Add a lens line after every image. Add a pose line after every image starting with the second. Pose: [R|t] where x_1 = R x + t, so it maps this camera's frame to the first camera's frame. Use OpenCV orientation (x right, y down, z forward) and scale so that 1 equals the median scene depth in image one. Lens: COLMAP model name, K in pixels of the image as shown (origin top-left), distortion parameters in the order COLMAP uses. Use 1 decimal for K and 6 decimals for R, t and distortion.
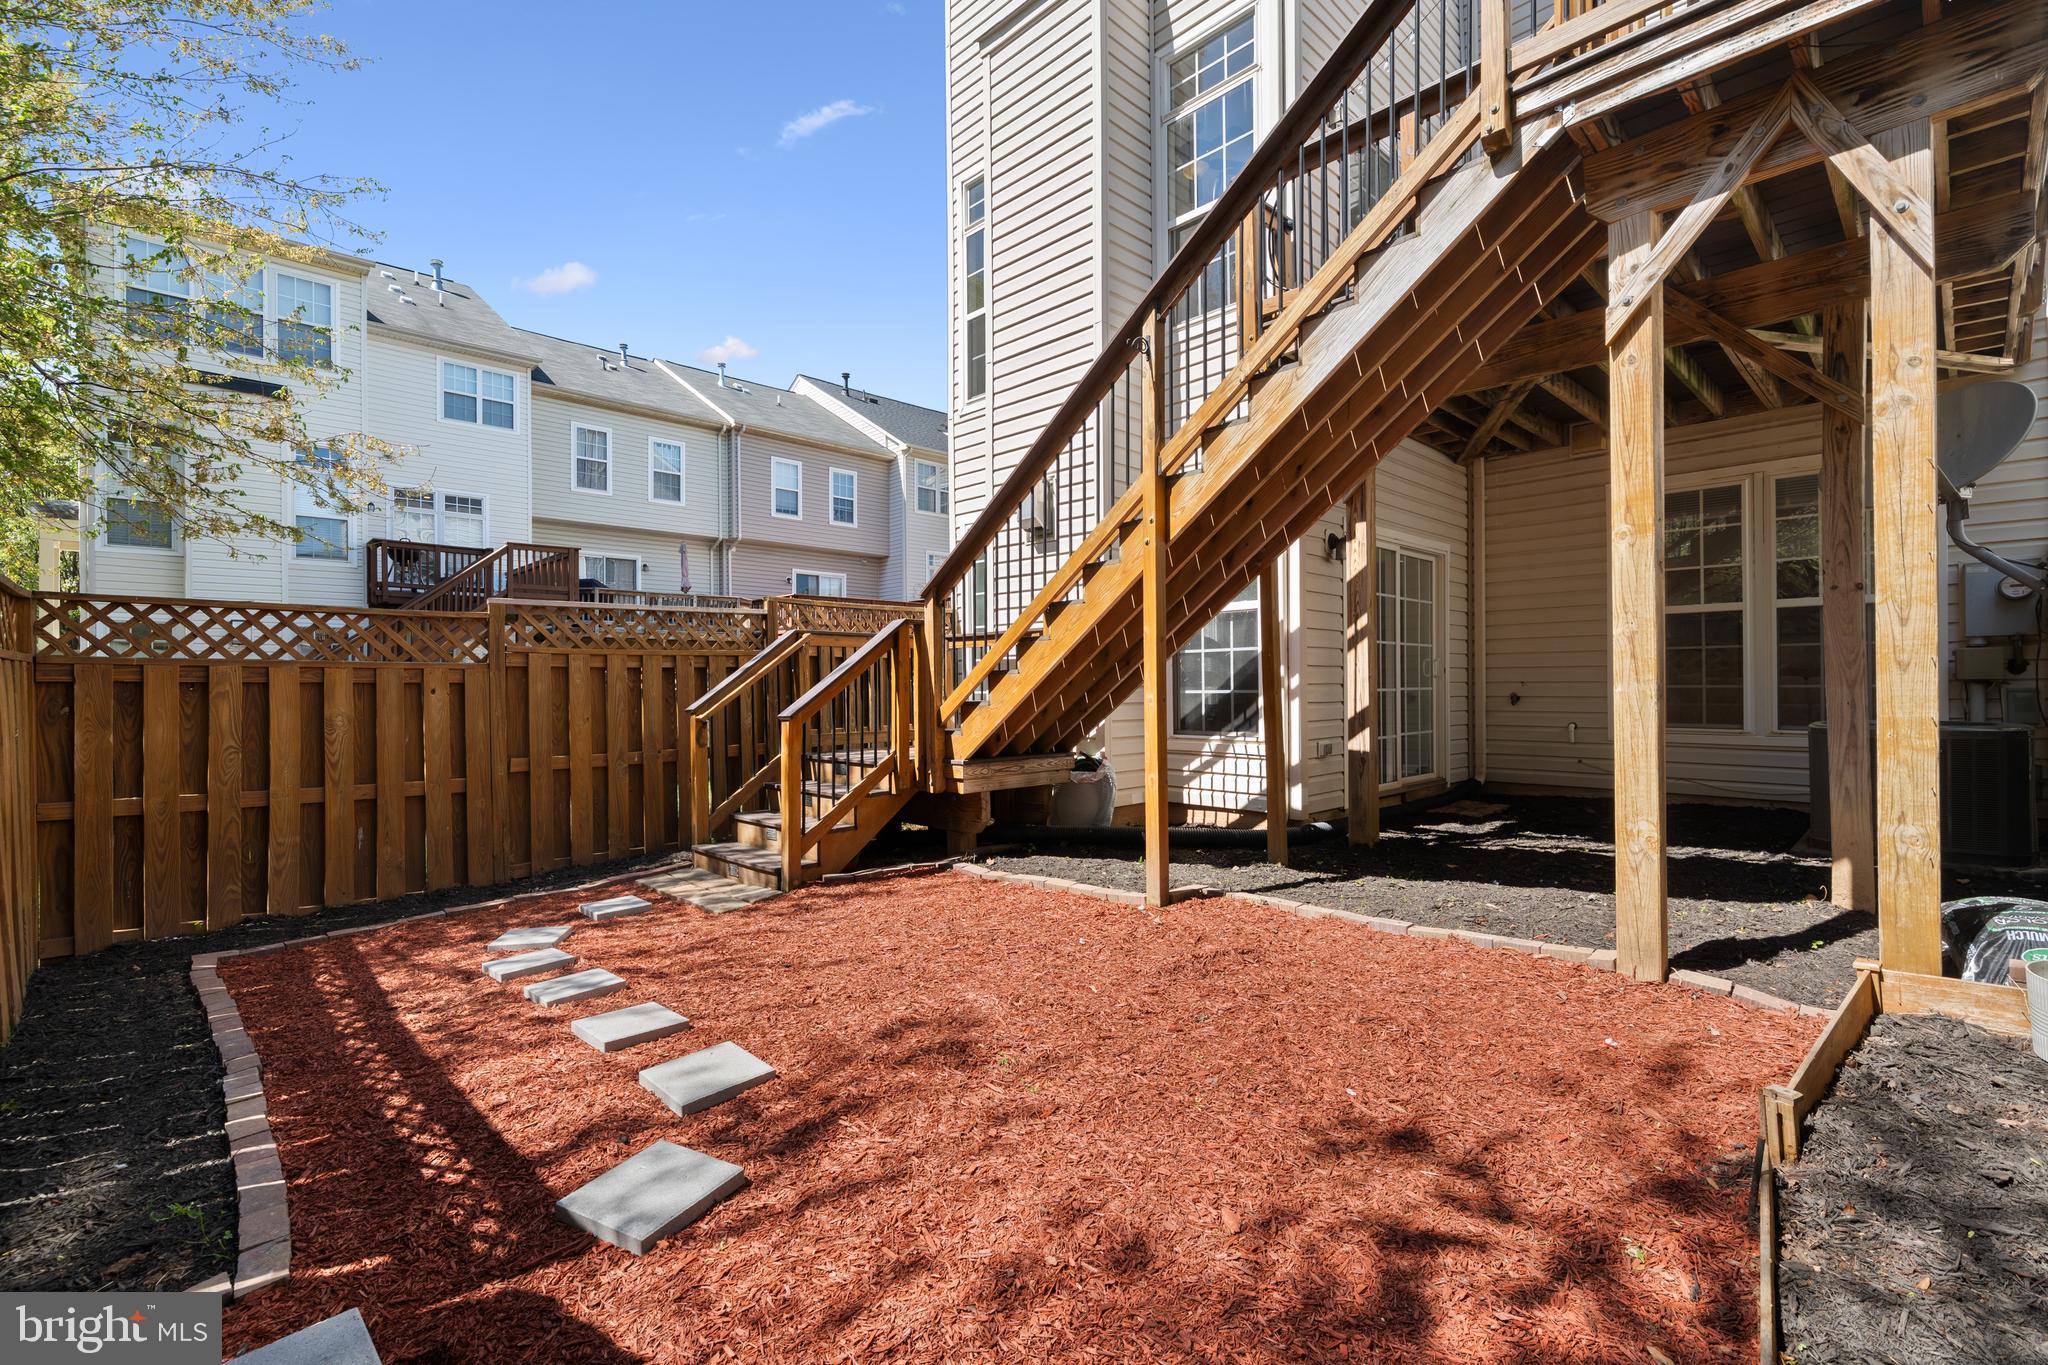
lens RADIAL K [[898.1, 0, 1024.0], [0, 898.1, 682.5], [0, 0, 1]] dist [0.001573, 0.000006]
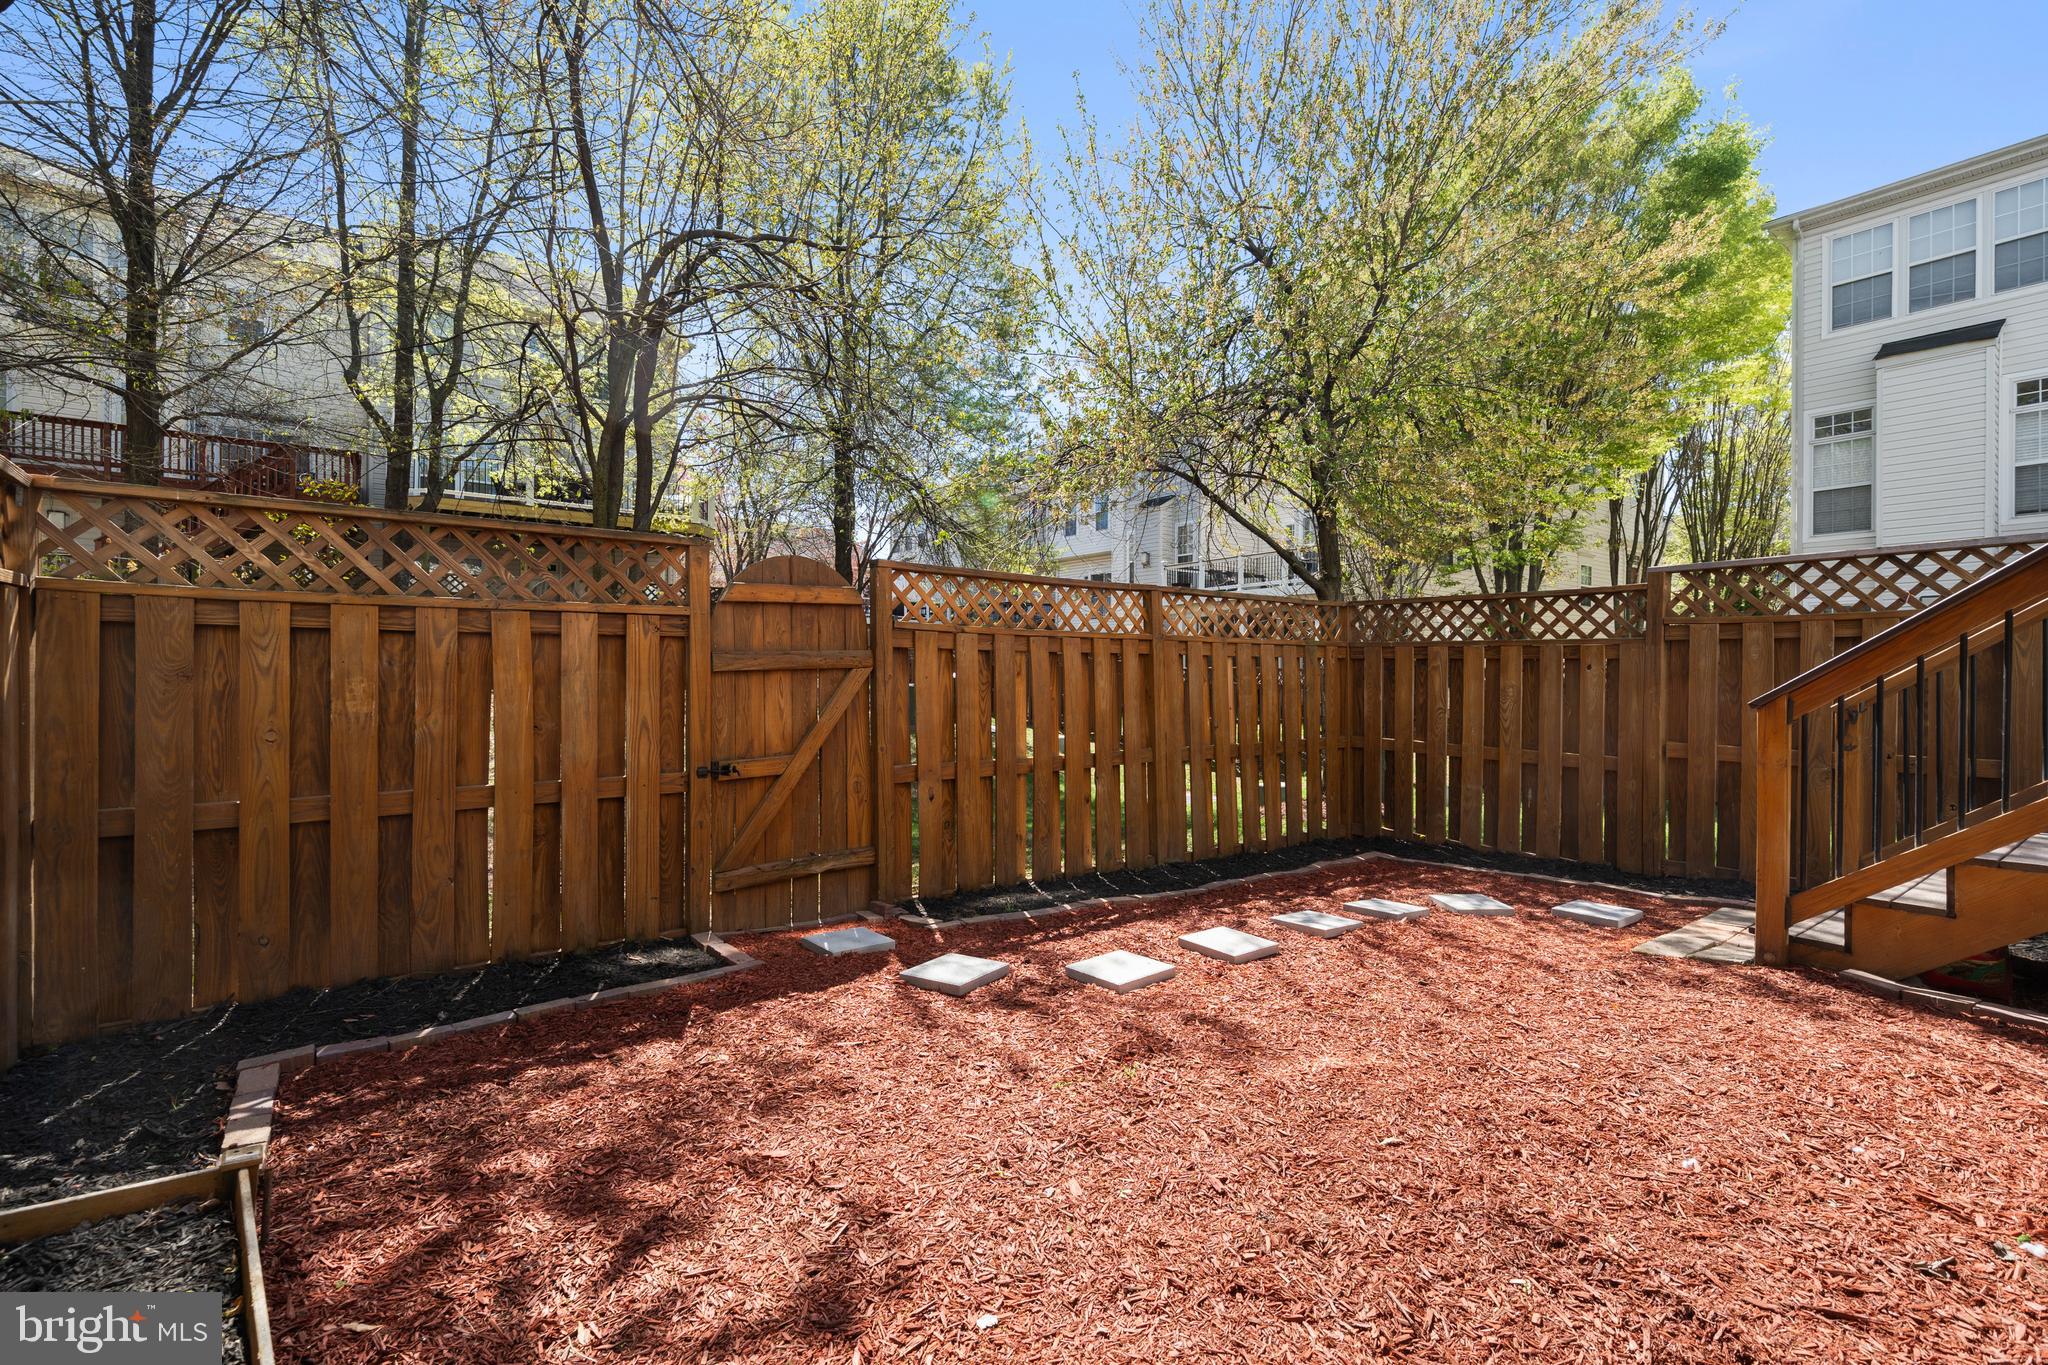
lens RADIAL K [[898.1, 0, 1024.0], [0, 898.1, 682.5], [0, 0, 1]] dist [0.001573, 0.000006]
pose [[-0.132831, 0.017831, -0.990978, 0.836589], [0.000301, 0.999839, 0.017950, 0.017679], [0.991139, 0.002086, -0.132815, 0.975997]]
